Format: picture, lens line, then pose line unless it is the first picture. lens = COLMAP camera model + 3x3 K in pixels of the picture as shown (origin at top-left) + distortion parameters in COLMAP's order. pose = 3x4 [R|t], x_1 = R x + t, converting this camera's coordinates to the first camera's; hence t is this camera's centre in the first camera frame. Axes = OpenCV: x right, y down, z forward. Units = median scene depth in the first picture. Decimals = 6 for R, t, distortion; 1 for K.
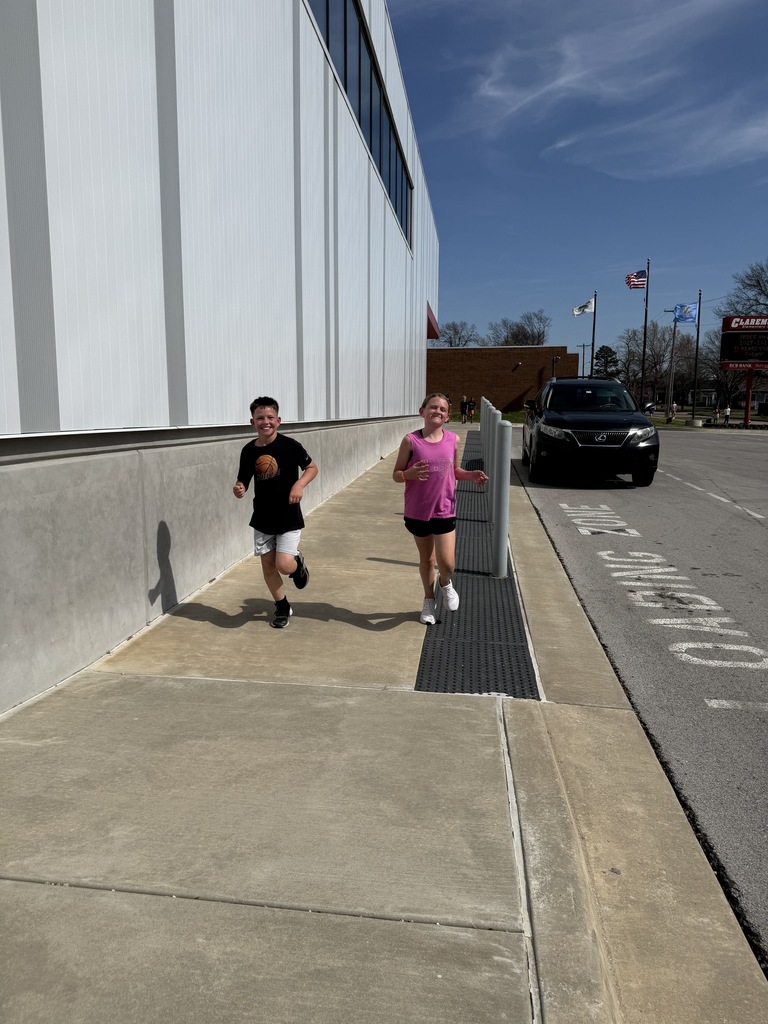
lens RADIAL K [[716.4, 0, 384.0], [0, 716.4, 512.0], [0, 0, 1]] dist [0.201874, -0.405846]
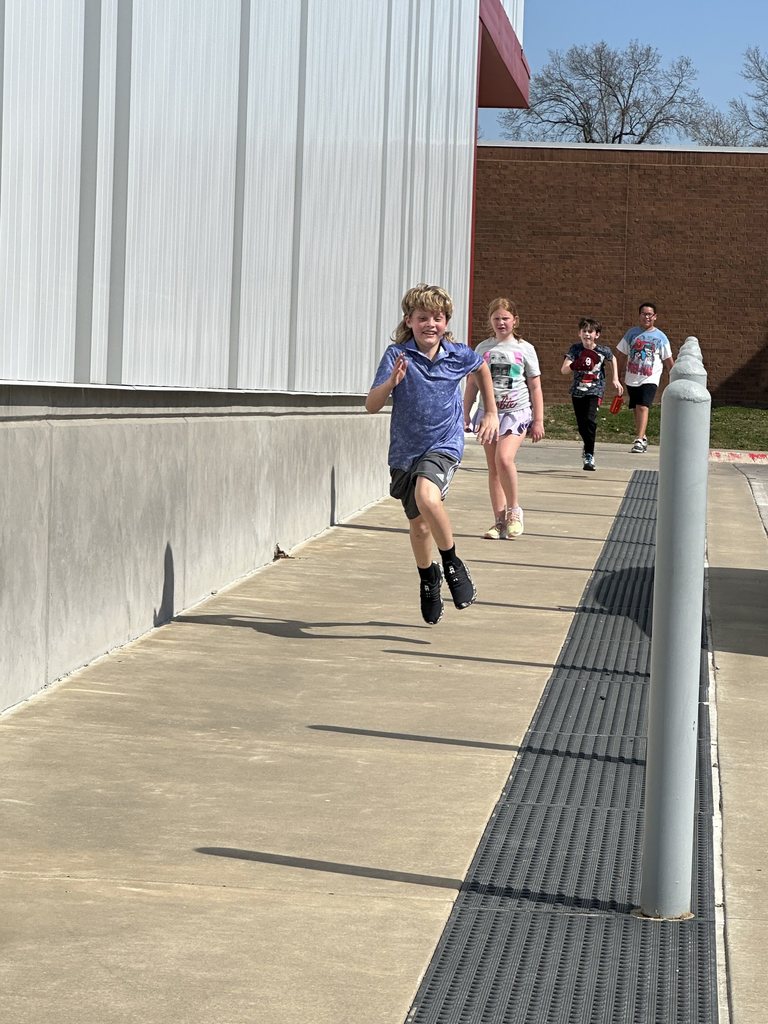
lens RADIAL K [[3068.3, 0, 384.0], [0, 3068.3, 512.0], [0, 0, 1]] dist [-0.083155, 6.210865]
pose [[0.999106, 0.031671, 0.027999, 0.011013], [-0.028648, 0.994325, -0.102457, 0.075910], [-0.031085, 0.101563, 0.994343, -0.309638]]
